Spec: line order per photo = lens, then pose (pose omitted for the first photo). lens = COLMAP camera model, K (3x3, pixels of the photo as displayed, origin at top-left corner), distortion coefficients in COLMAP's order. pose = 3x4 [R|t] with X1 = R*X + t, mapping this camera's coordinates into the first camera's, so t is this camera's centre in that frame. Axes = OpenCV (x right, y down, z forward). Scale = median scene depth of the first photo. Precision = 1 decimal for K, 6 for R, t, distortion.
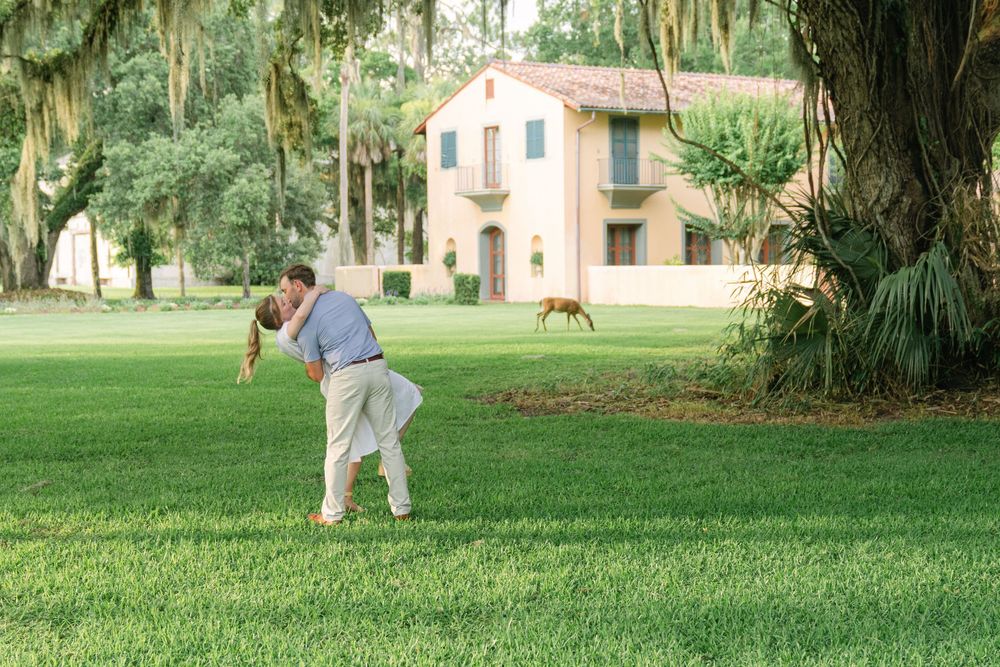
lens RADIAL K [[1710.5, 0, 500.0], [0, 1710.5, 333.5], [0, 0, 1]] dist [0.164354, 0.236061]
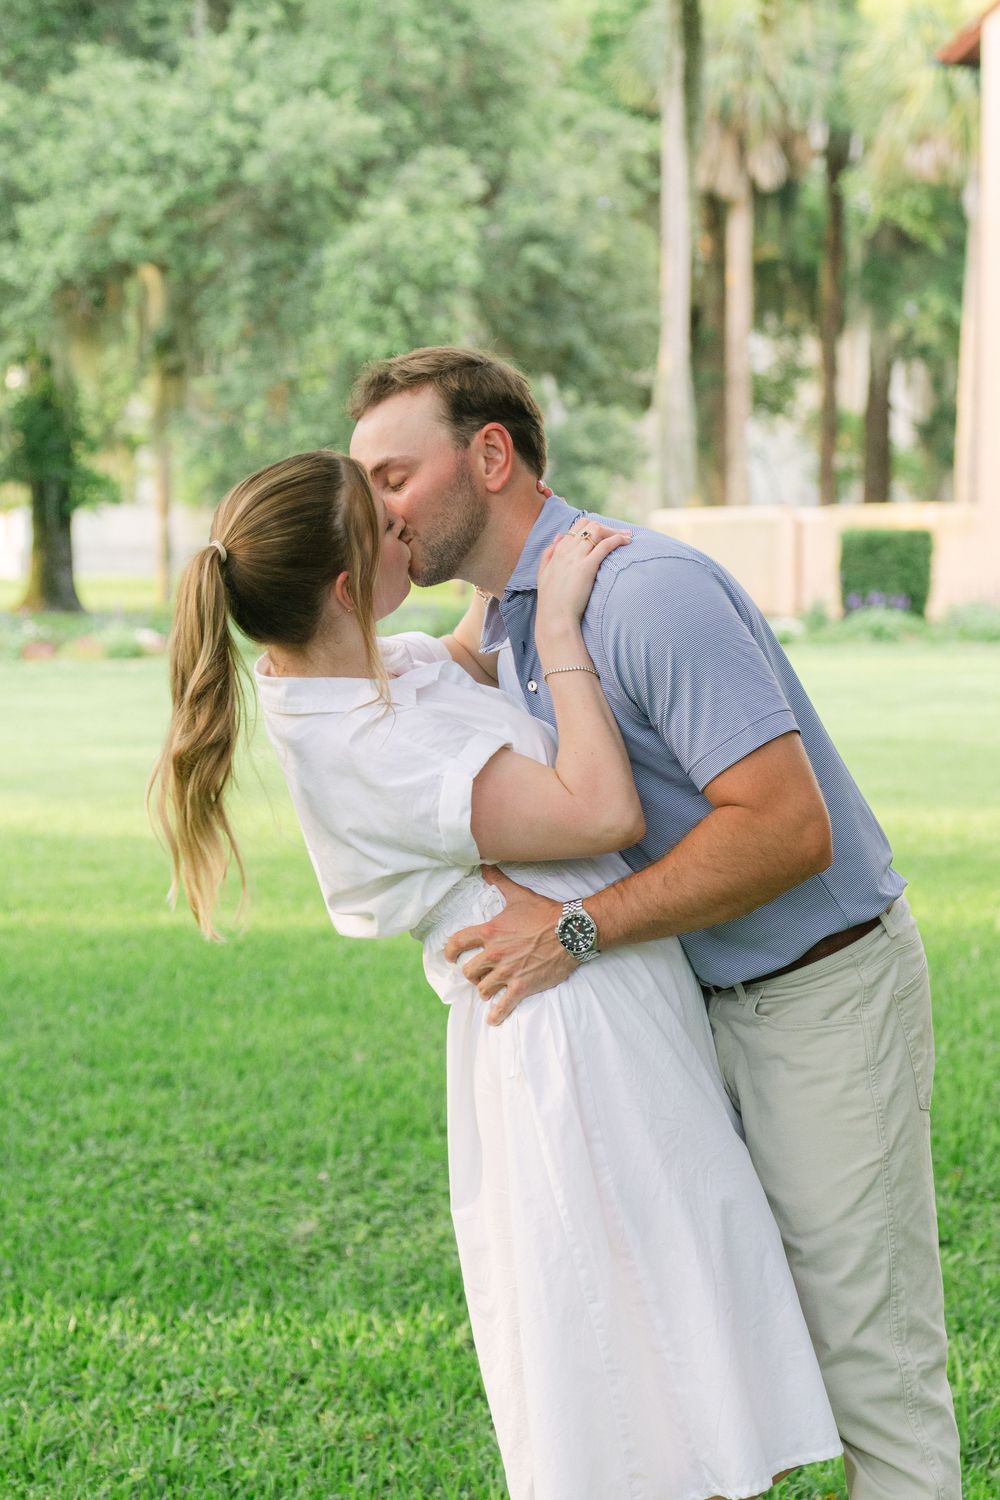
lens RADIAL K [[5159.9, 0, 500.0], [0, 5159.9, 750.0], [0, 0, 1]] dist [-0.011974, -1.004554]
pose [[0.993088, 0.009510, -0.116984, -0.029234], [-0.008722, 0.999936, 0.007242, -0.004888], [0.117045, -0.006171, 0.993107, 0.144761]]
